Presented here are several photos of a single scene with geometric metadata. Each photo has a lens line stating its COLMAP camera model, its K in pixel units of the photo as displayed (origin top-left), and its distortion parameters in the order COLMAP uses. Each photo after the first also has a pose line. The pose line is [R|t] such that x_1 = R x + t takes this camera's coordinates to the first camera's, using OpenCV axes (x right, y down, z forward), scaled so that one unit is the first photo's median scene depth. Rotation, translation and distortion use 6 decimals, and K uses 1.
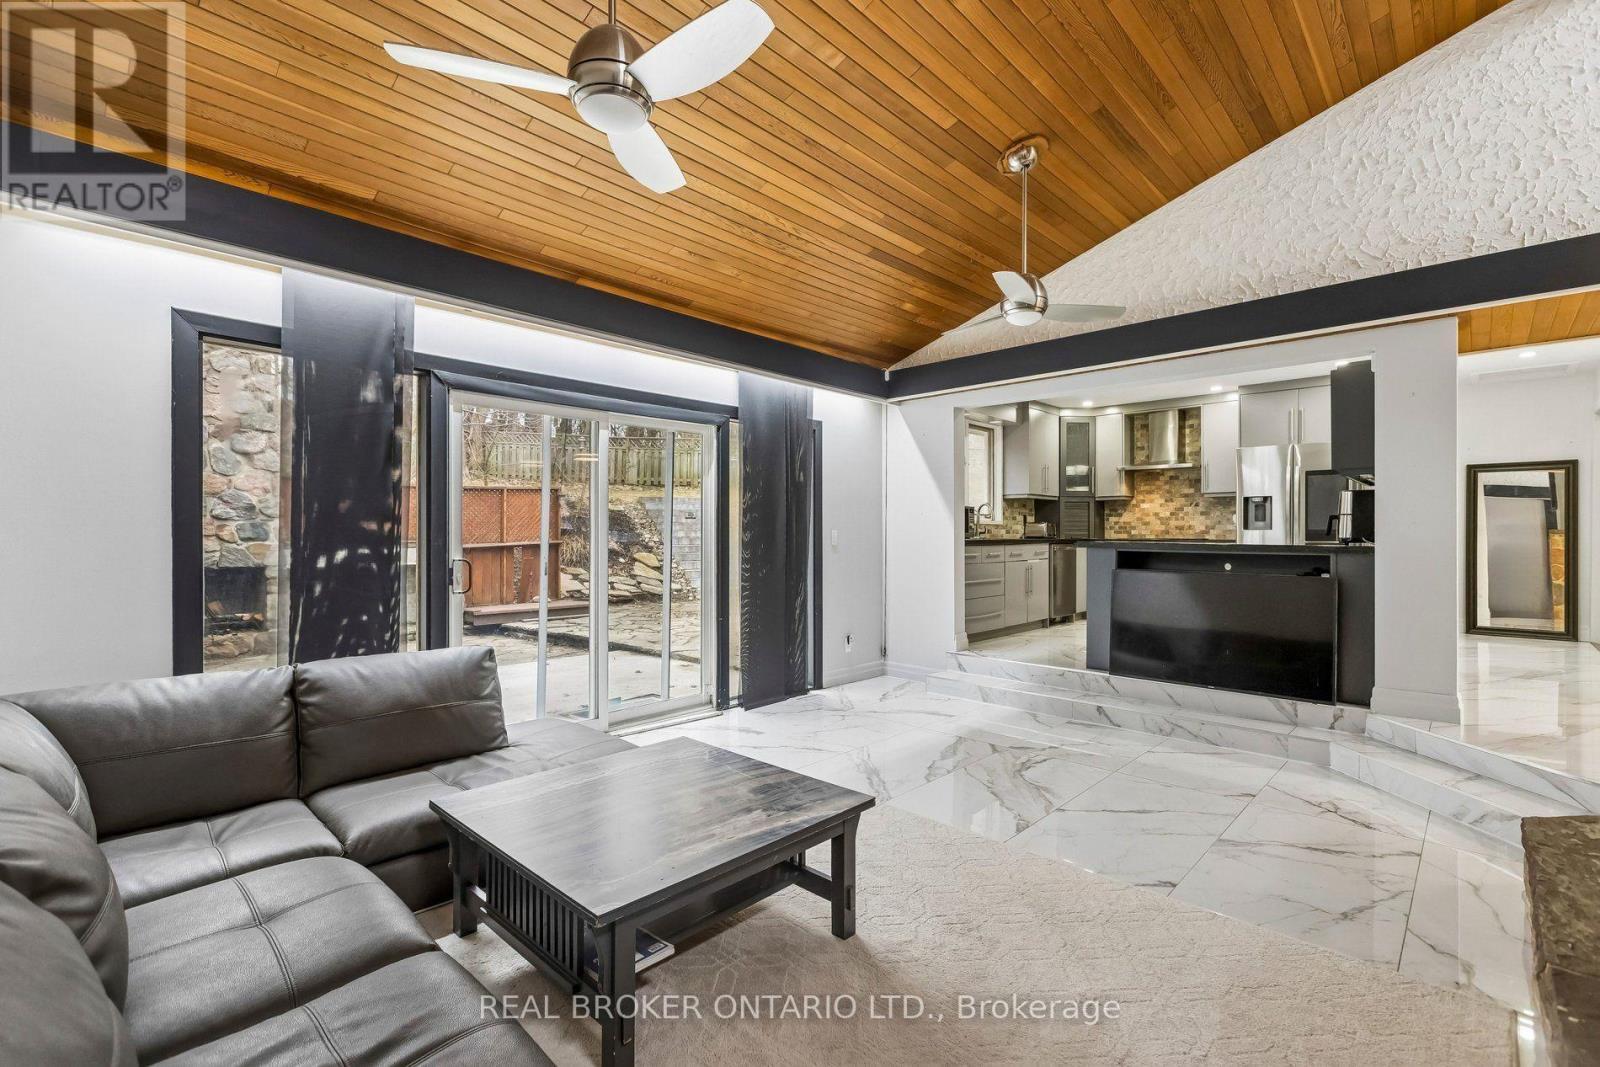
lens RADIAL K [[723.1, 0, 799.2], [0, 723.1, 532.7], [0, 0, 1]] dist [0.006123, -0.001238]
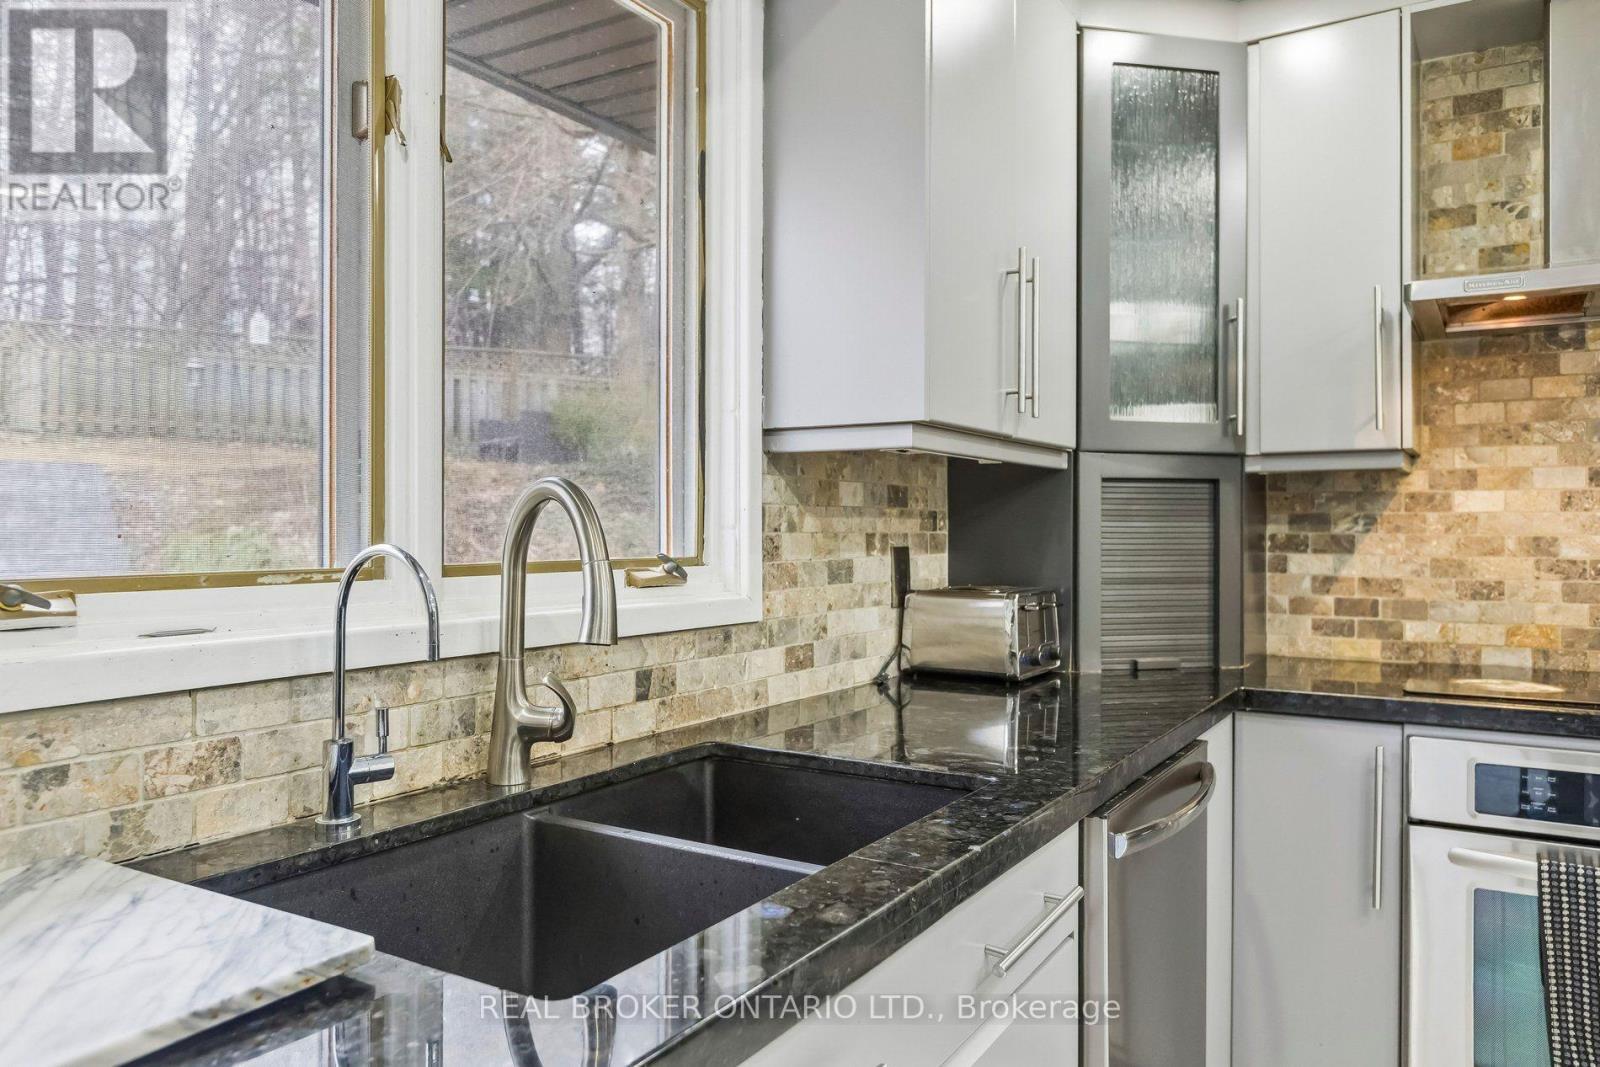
lens RADIAL K [[1104.3, 0, 807.5], [0, 1104.3, 523.6], [0, 0, 1]] dist [0.006456, -0.010492]
pose [[0.979177, 0.002142, 0.202995, 0.239827], [-0.001621, 0.999995, -0.002731, -0.030853], [-0.203000, 0.002345, 0.979176, 0.755999]]
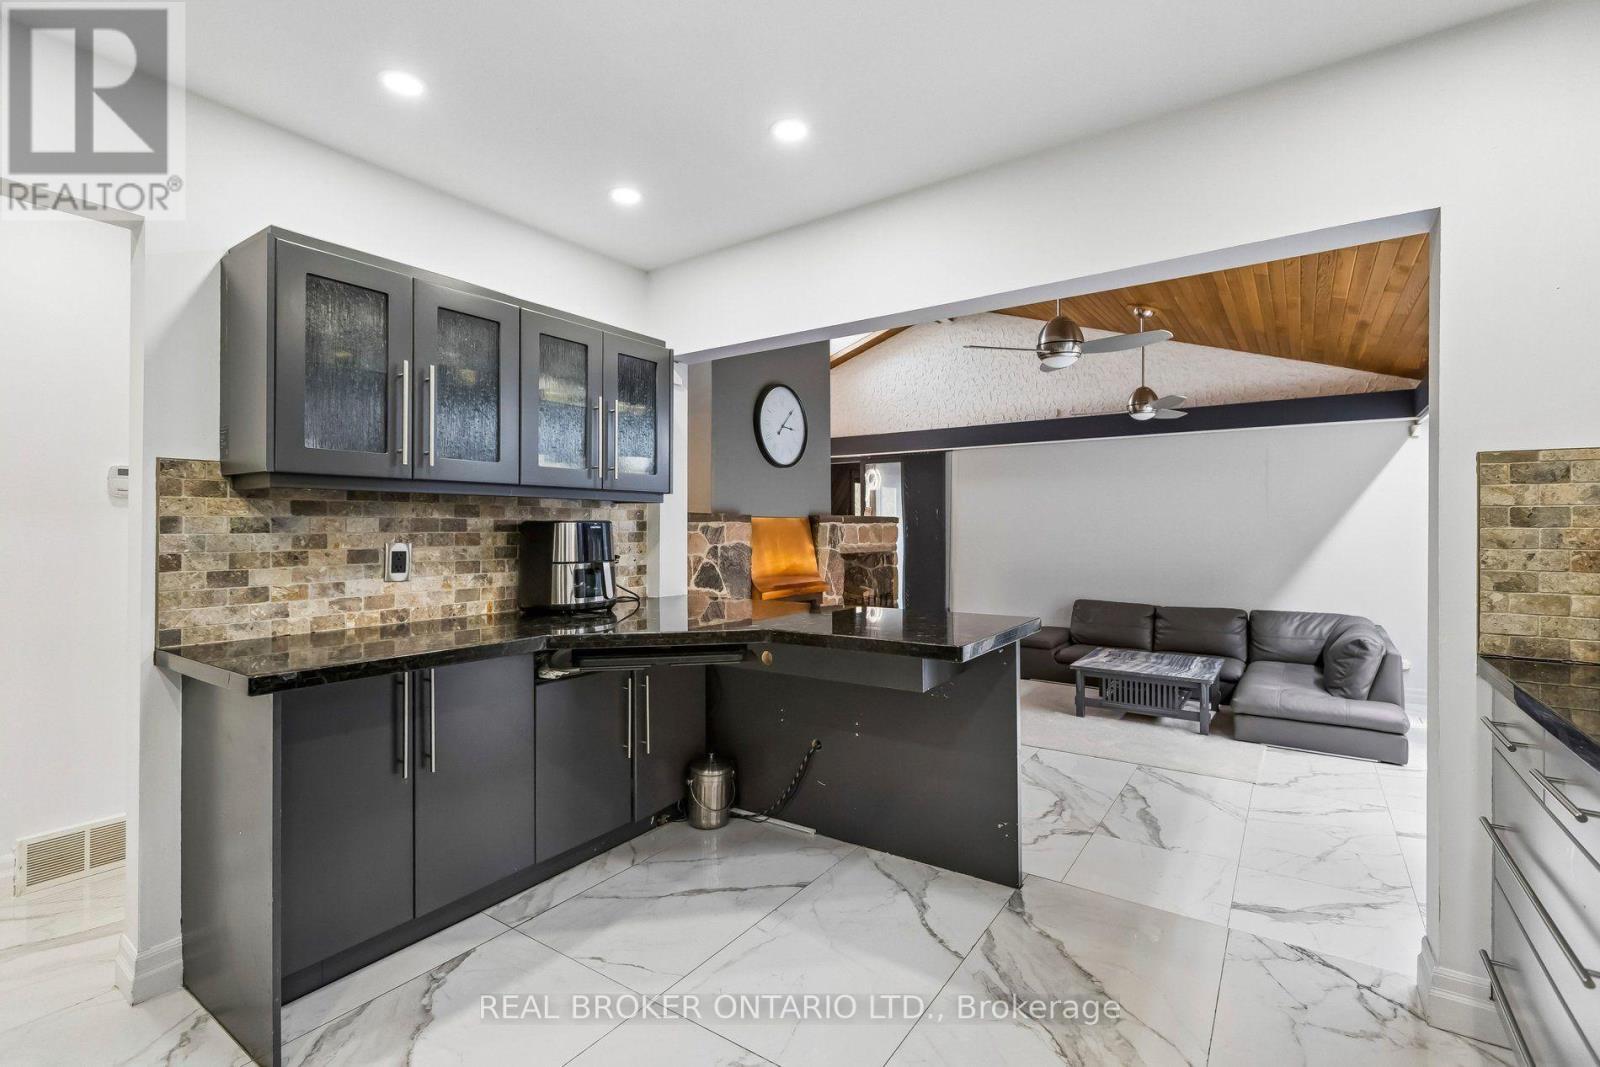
lens RADIAL K [[723.1, 0, 800.4], [0, 723.1, 529.0], [0, 0, 1]] dist [0.006123, -0.001238]
pose [[-0.988029, -0.002130, -0.154253, 0.396204], [-0.002438, 0.999995, 0.001806, -0.030181], [0.154248, 0.002161, -0.988030, 0.932702]]
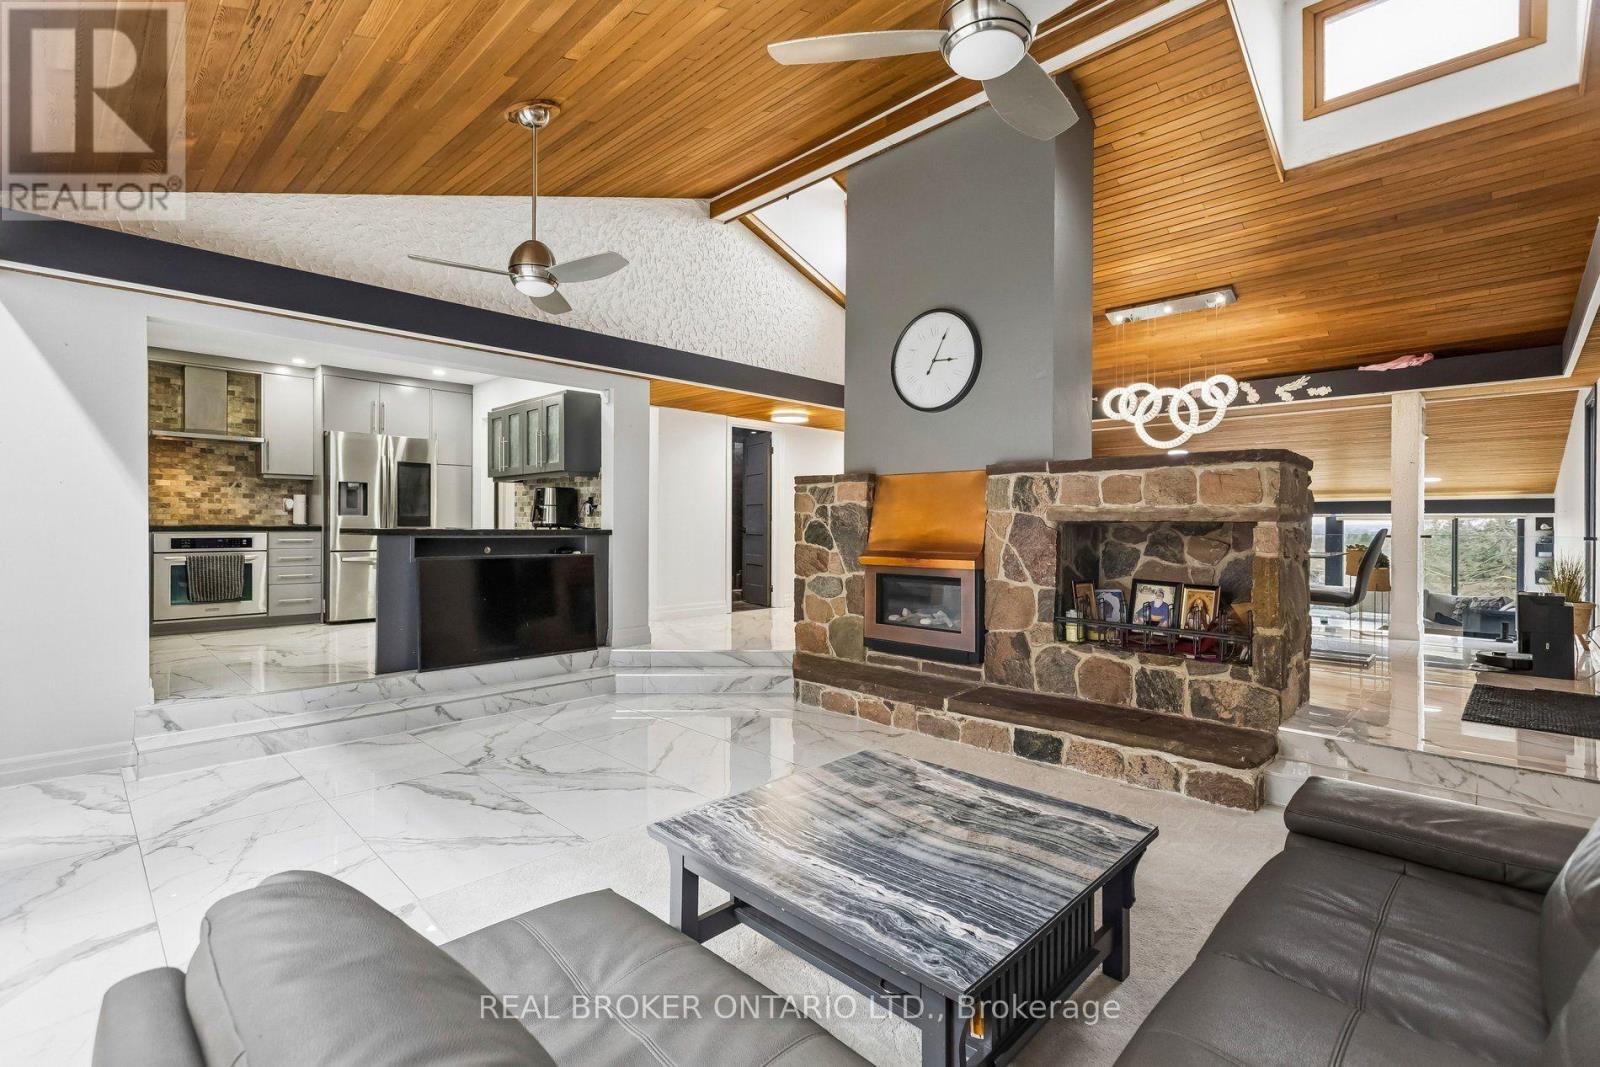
lens RADIAL K [[723.1, 0, 802.1], [0, 723.1, 525.8], [0, 0, 1]] dist [0.006123, -0.001238]
pose [[0.016316, -0.006429, 0.999846, -0.297664], [-0.005377, 0.999964, 0.006517, 0.000290], [-0.999852, -0.005482, 0.016281, 0.307654]]
